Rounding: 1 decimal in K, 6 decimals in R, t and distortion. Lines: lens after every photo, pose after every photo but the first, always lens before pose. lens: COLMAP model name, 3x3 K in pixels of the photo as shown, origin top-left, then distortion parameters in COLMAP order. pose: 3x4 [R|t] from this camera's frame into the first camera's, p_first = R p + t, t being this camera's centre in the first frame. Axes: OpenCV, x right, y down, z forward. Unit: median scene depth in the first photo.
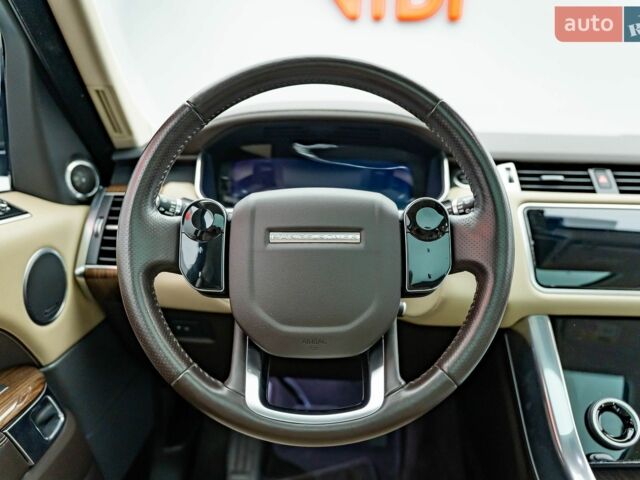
lens RADIAL K [[478.9, 0, 322.1], [0, 478.9, 240.0], [0, 0, 1]] dist [-0.003236, -0.003329]
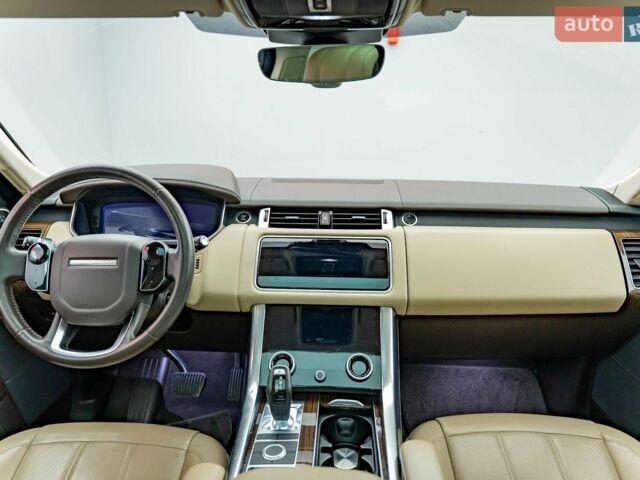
lens RADIAL K [[478.9, 0, 315.4], [0, 478.9, 240.6], [0, 0, 1]] dist [-0.003236, -0.003329]
pose [[0.999781, -0.006002, -0.020054, 0.797001], [0.006207, 0.999929, 0.010186, -0.093355], [0.019992, -0.010308, 0.999747, -0.781695]]
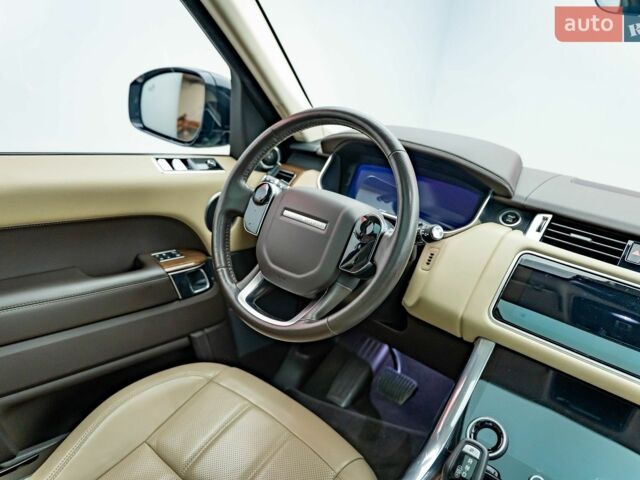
lens RADIAL K [[478.9, 0, 321.0], [0, 478.9, 238.6], [0, 0, 1]] dist [-0.003236, -0.003329]
pose [[0.782996, 0.283070, -0.553885, 0.837563], [-0.267209, 0.957173, 0.111438, -0.123207], [0.561709, 0.060747, 0.825102, -0.278187]]
